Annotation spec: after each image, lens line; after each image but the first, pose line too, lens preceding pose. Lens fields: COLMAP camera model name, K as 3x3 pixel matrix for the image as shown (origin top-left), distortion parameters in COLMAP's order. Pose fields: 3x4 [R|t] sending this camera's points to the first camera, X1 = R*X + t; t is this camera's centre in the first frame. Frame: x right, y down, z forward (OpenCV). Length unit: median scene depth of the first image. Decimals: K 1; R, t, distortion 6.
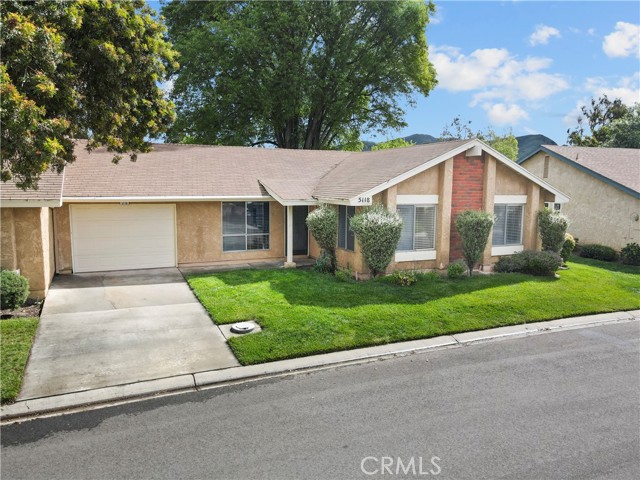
lens RADIAL K [[458.4, 0, 318.9], [0, 458.4, 237.3], [0, 0, 1]] dist [0.025167, -0.010638]
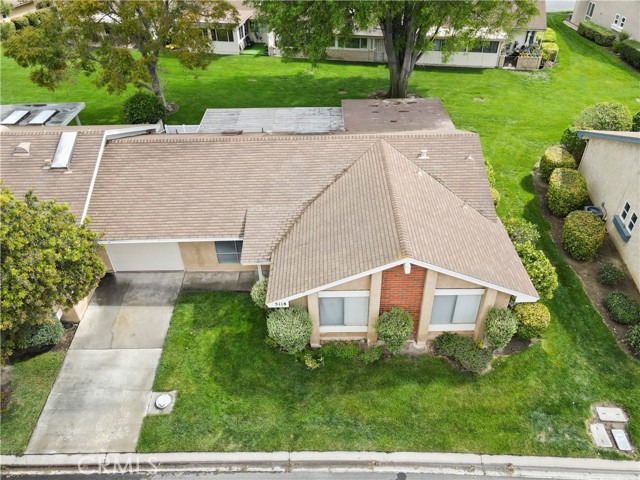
lens RADIAL K [[458.4, 0, 323.9], [0, 458.4, 243.0], [0, 0, 1]] dist [0.025167, -0.010638]
pose [[0.911800, 0.236251, -0.335865, 0.515304], [-0.020168, 0.842697, 0.538011, -0.783721], [0.410138, -0.483785, 0.773136, 0.205836]]
